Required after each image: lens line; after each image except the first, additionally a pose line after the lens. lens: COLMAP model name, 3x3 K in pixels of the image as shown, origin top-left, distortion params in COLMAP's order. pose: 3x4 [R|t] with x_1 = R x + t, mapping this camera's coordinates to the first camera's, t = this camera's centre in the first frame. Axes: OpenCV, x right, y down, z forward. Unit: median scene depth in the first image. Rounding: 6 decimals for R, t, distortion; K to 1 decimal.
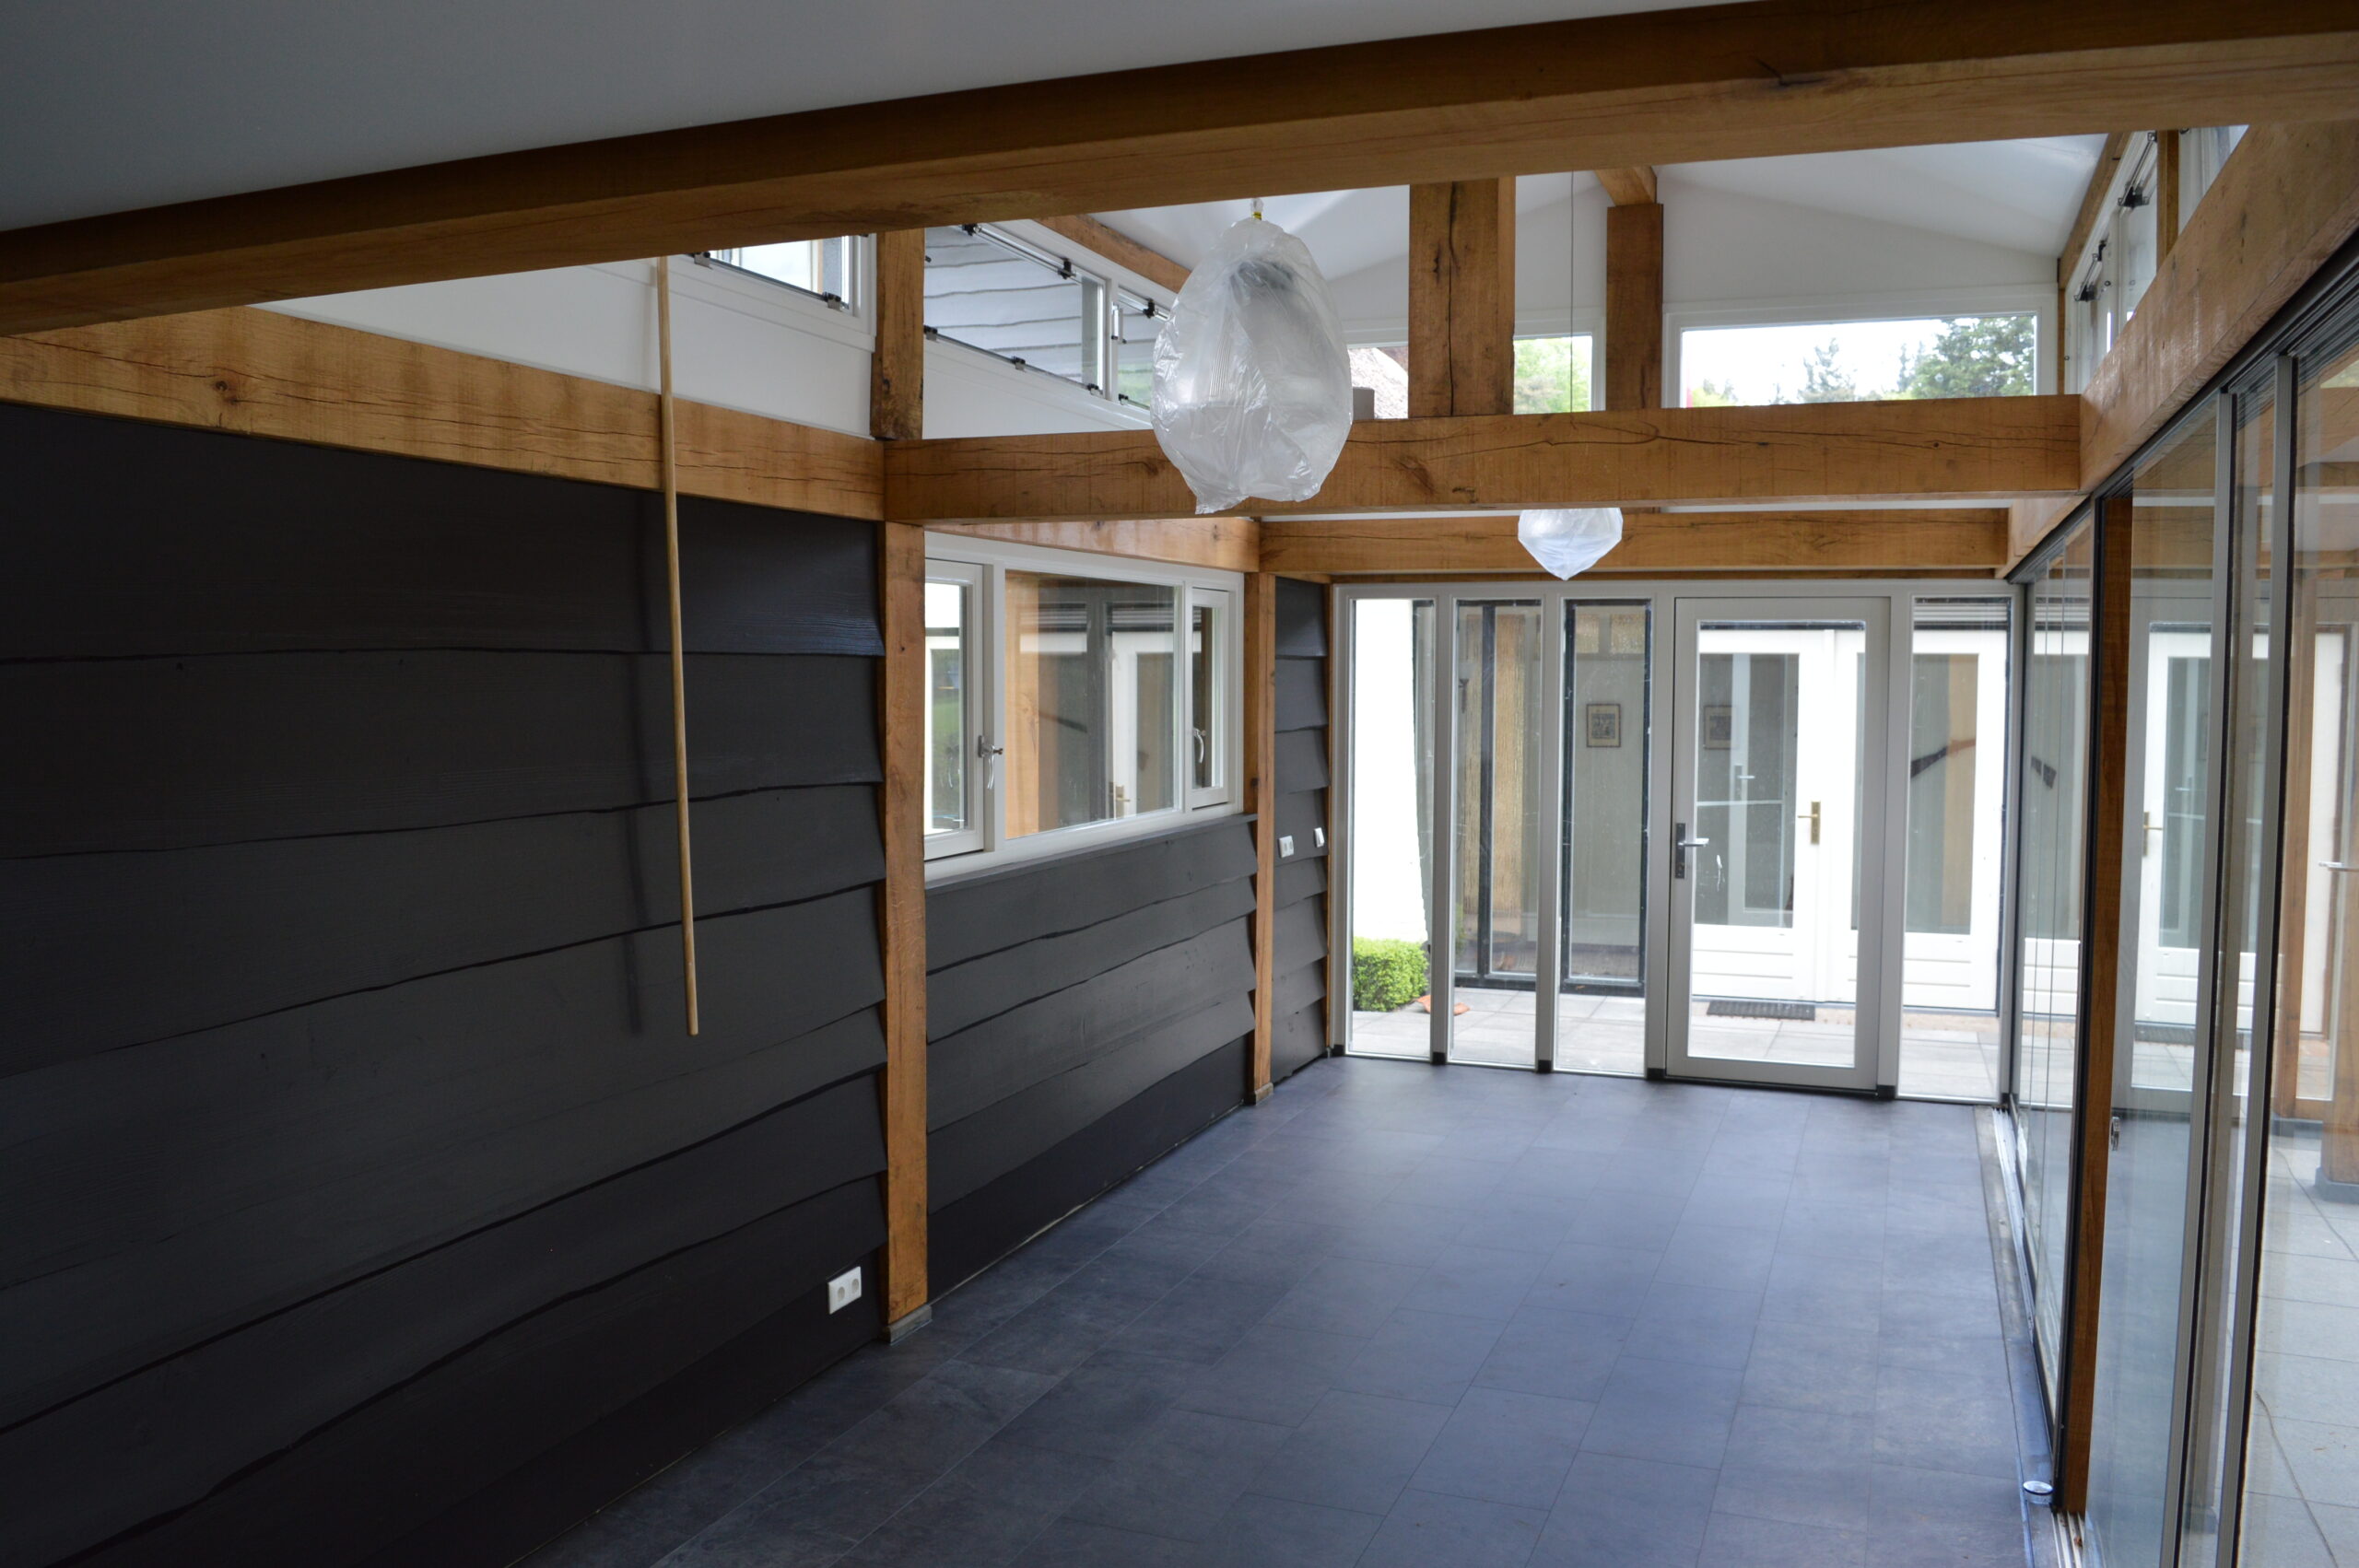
lens RADIAL K [[1861.3, 0, 1179.5], [0, 1861.3, 784.0], [0, 0, 1]] dist [-0.005829, -0.002426]
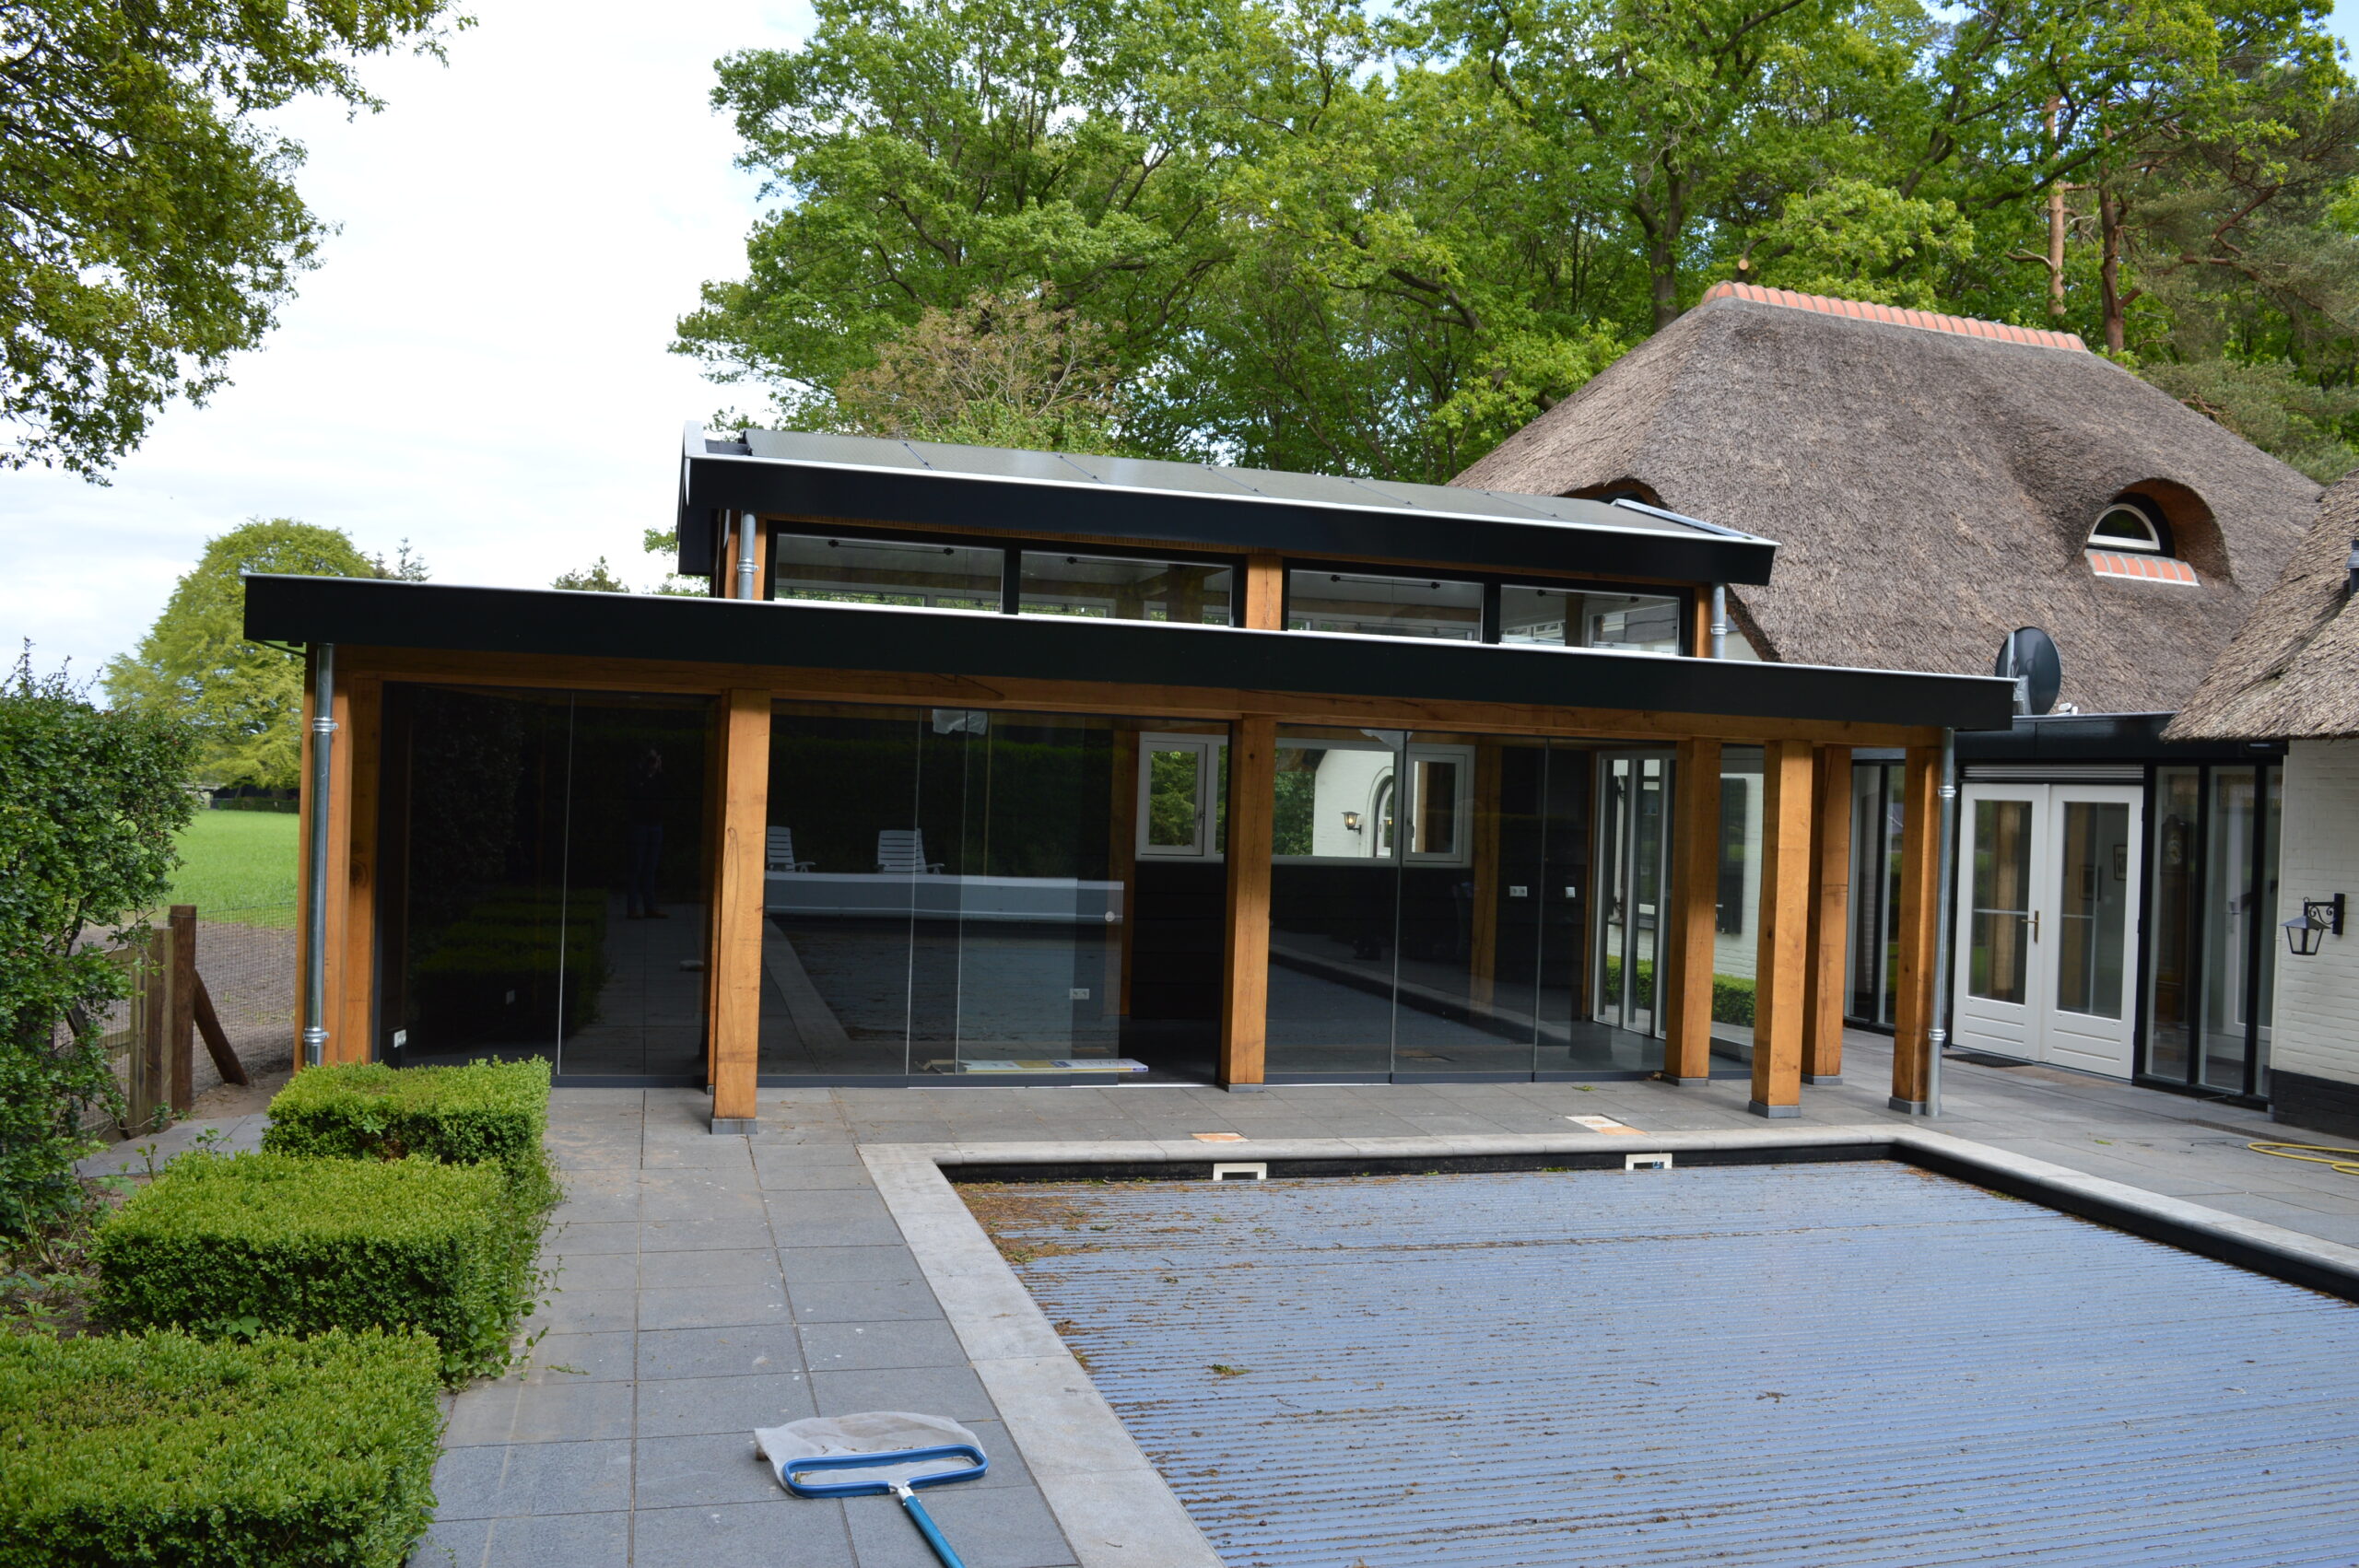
lens RADIAL K [[1861.3, 0, 1179.5], [0, 1861.3, 784.0], [0, 0, 1]] dist [-0.005829, -0.002426]
pose [[0.603227, 0.016877, -0.797391, 0.656638], [-0.082042, 0.995786, -0.040988, 0.015075], [0.793339, 0.090145, 0.602069, -0.194659]]
